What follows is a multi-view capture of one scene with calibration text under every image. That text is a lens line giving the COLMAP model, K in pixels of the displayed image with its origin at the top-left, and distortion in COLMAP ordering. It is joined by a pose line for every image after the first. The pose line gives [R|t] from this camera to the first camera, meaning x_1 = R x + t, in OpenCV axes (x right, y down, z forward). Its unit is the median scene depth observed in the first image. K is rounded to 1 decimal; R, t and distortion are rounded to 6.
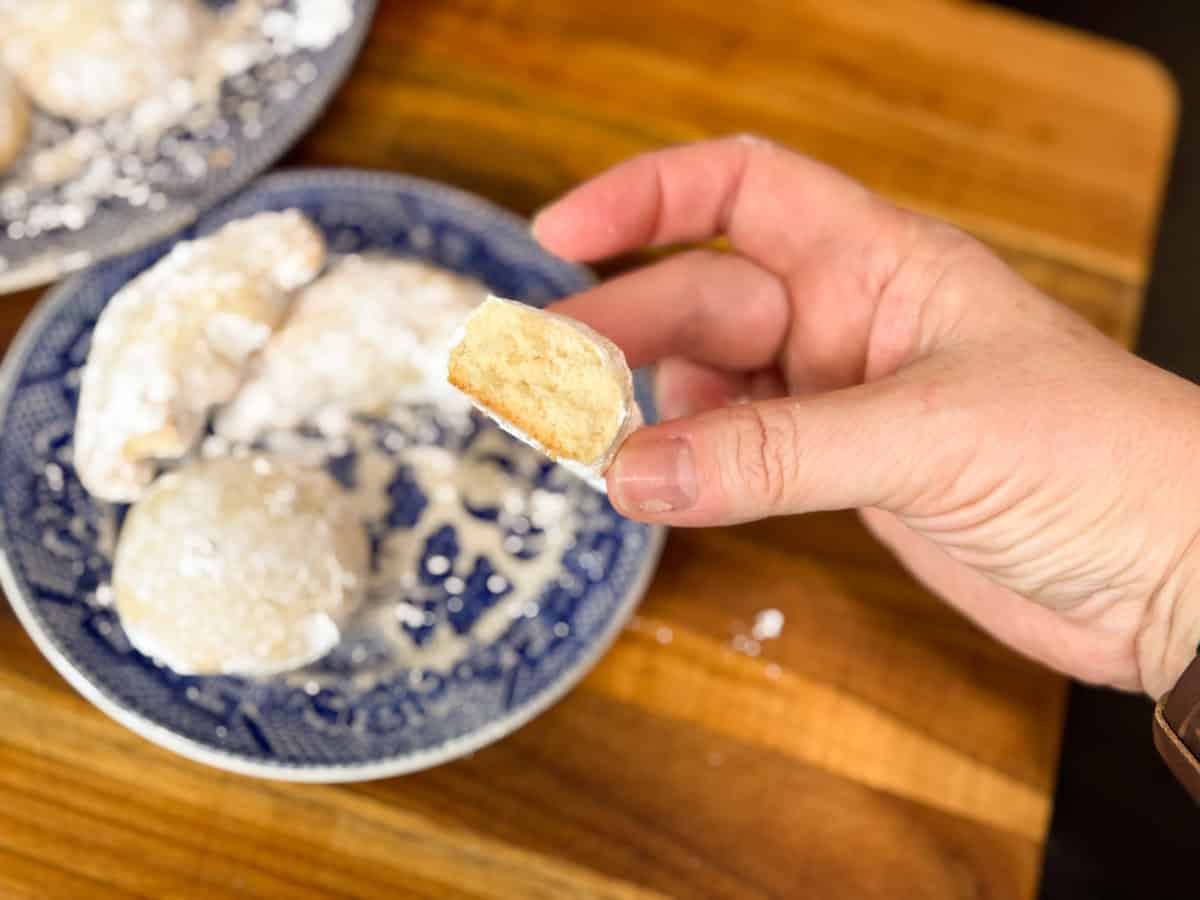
lens RADIAL K [[1679.3, 0, 593.7], [0, 1679.3, 455.6], [0, 0, 1]] dist [0.124549, -0.130046]
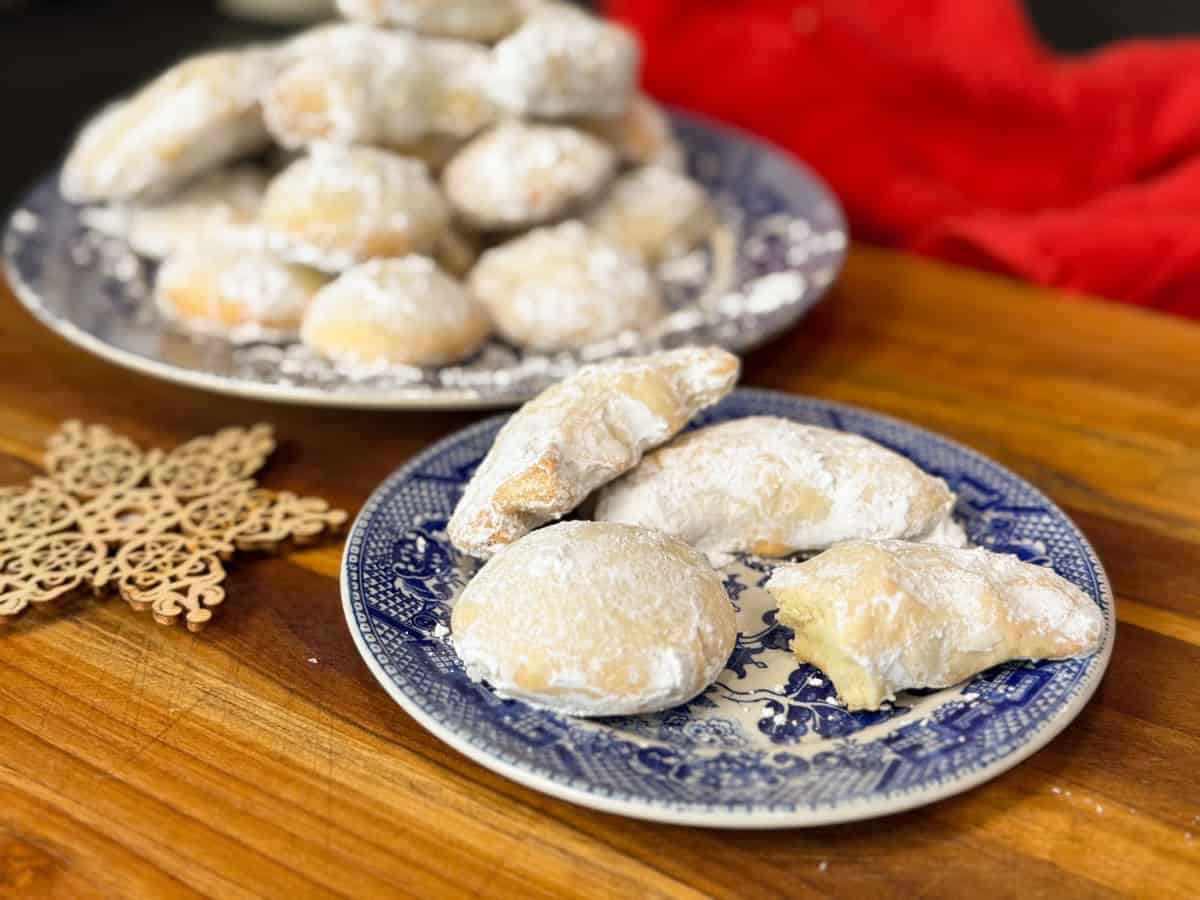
lens RADIAL K [[1679.3, 0, 593.7], [0, 1679.3, 455.6], [0, 0, 1]] dist [0.124549, -0.130046]
pose [[0.957706, 0.050678, -0.283249, 0.034035], [-0.202133, 0.819077, -0.536894, 0.459854], [0.204794, 0.571441, 0.794679, 0.260850]]
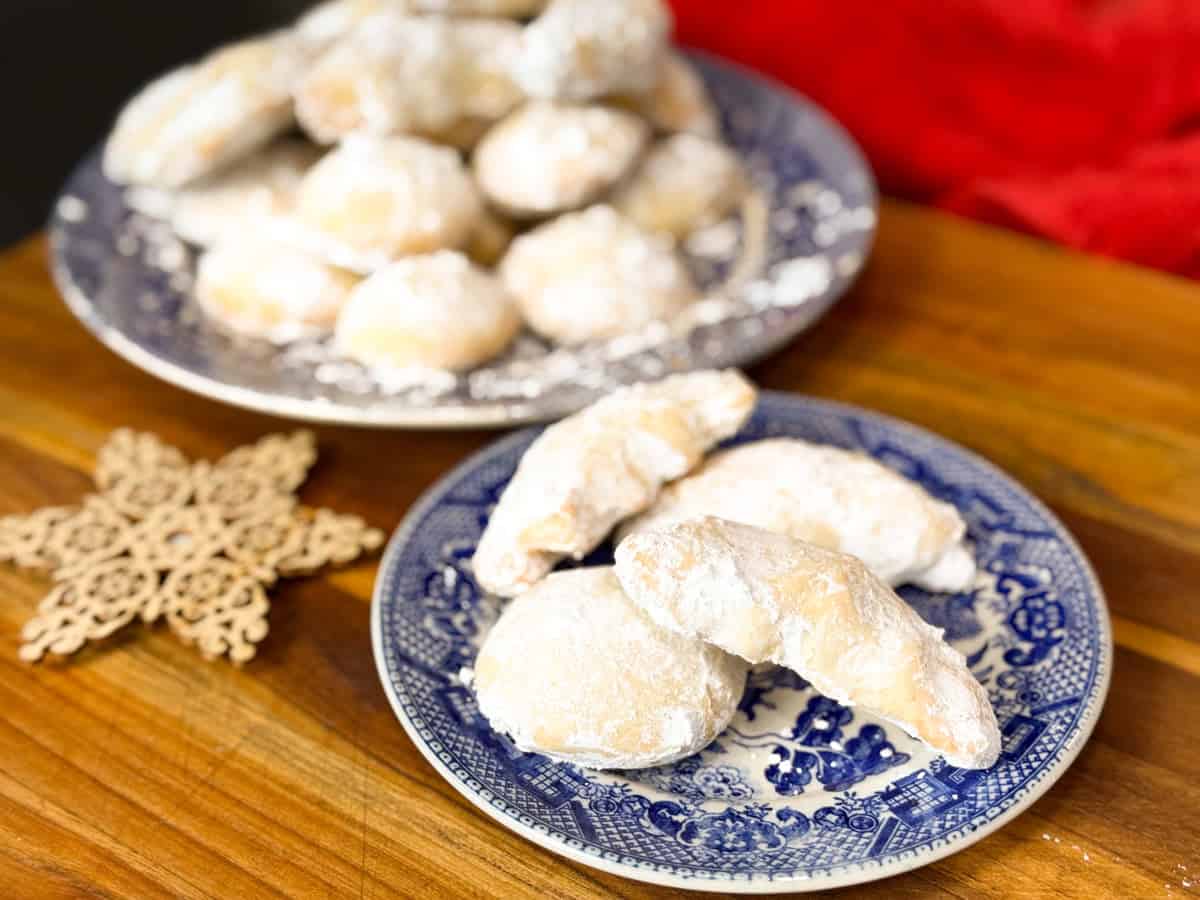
lens RADIAL K [[1667.5, 0, 594.3], [0, 1667.5, 446.2], [0, 0, 1]] dist [0.099556, -0.029315]
pose [[0.945540, 0.076279, -0.316442, 0.062887], [-0.214676, 0.876895, -0.430082, 0.351343], [0.244680, 0.474592, 0.845514, 0.170515]]
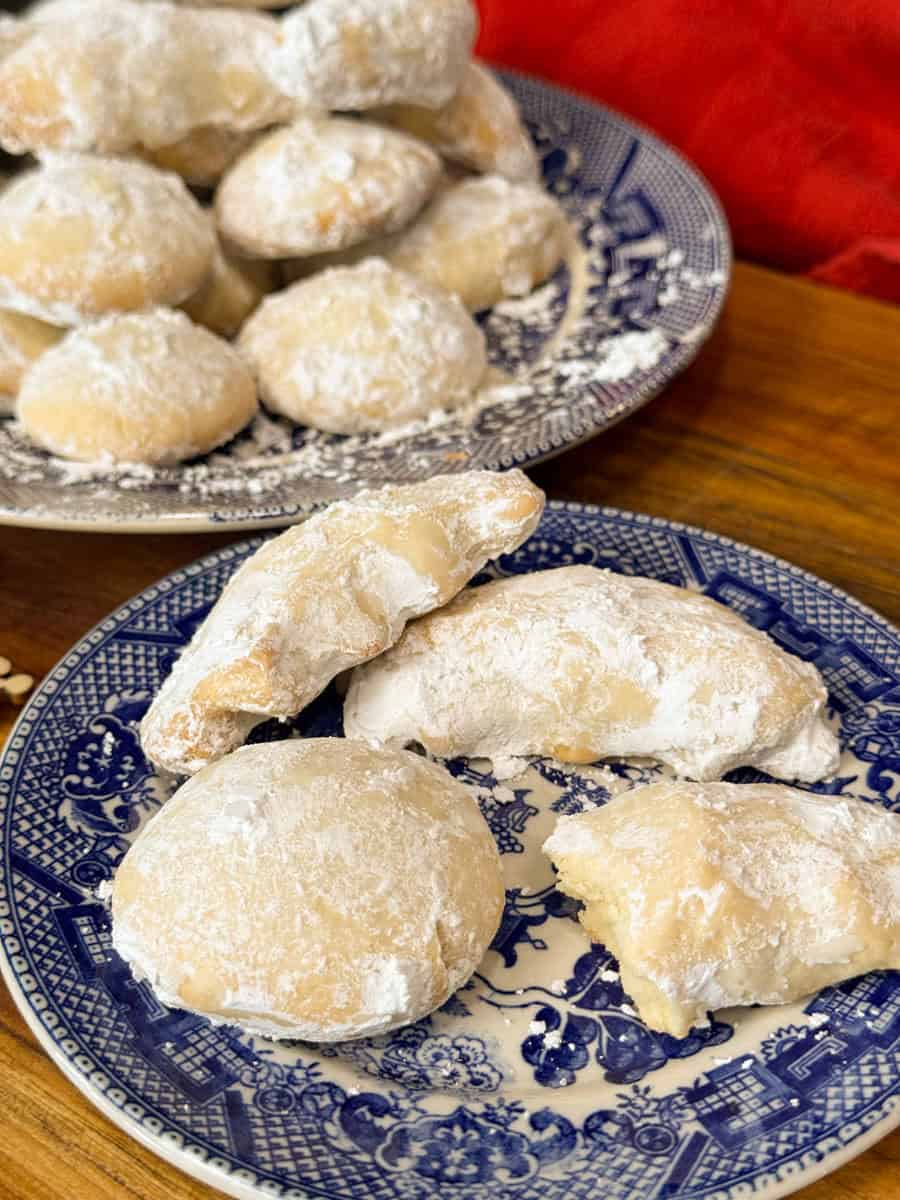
lens RADIAL K [[1709.7, 0, 450.0], [0, 1709.7, 600.0], [0, 0, 1]] dist [0.146043, -0.367071]
pose [[0.938032, 0.107515, -0.329448, 0.045609], [-0.243616, 0.880699, -0.406226, 0.220502], [0.246469, 0.461312, 0.852317, 0.406449]]
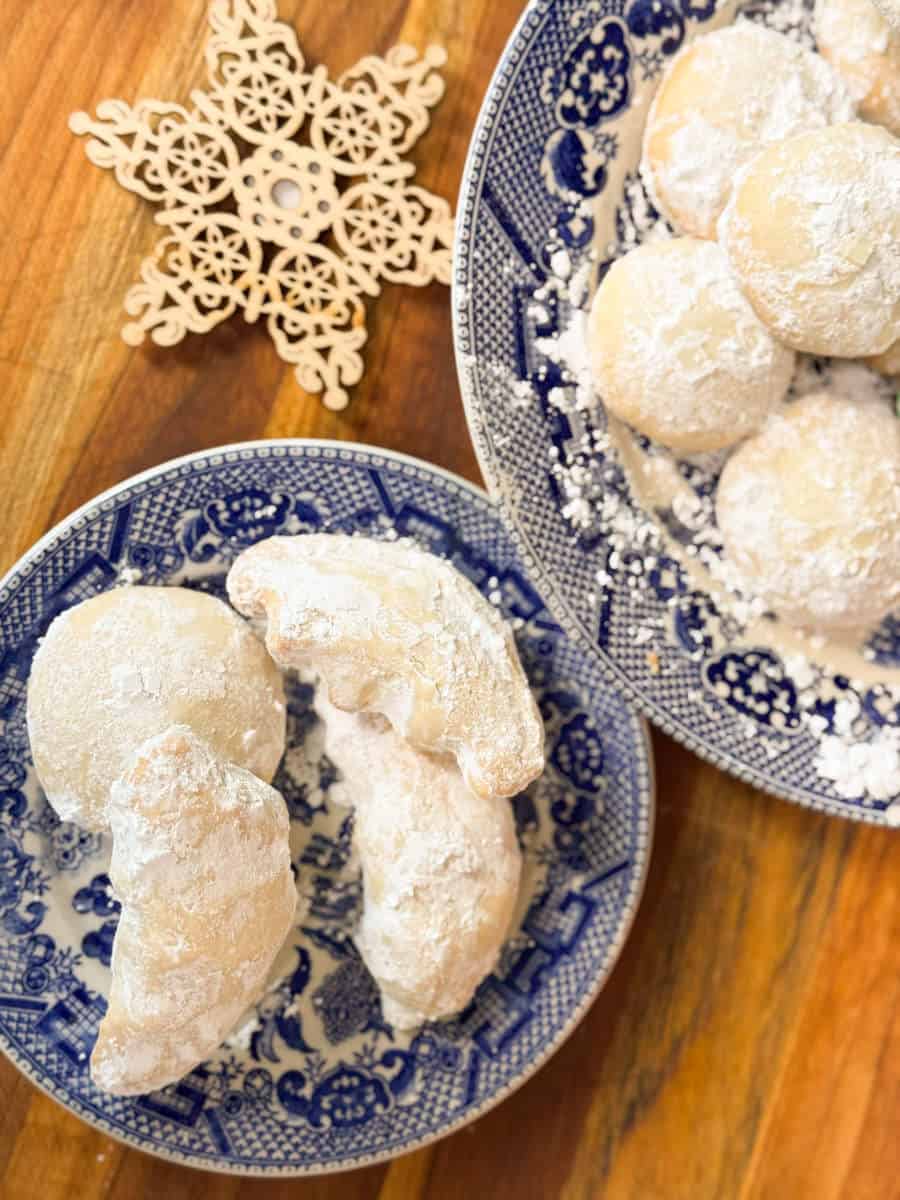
lens RADIAL K [[1679.3, 0, 450.0], [0, 1679.3, 600.0], [0, 0, 1]] dist [0.124549, -0.130046]
pose [[-0.021517, 0.993027, -0.115910, -0.165205], [-0.962790, 0.010658, 0.270041, -0.347108], [0.269393, 0.117407, 0.955847, 0.137045]]
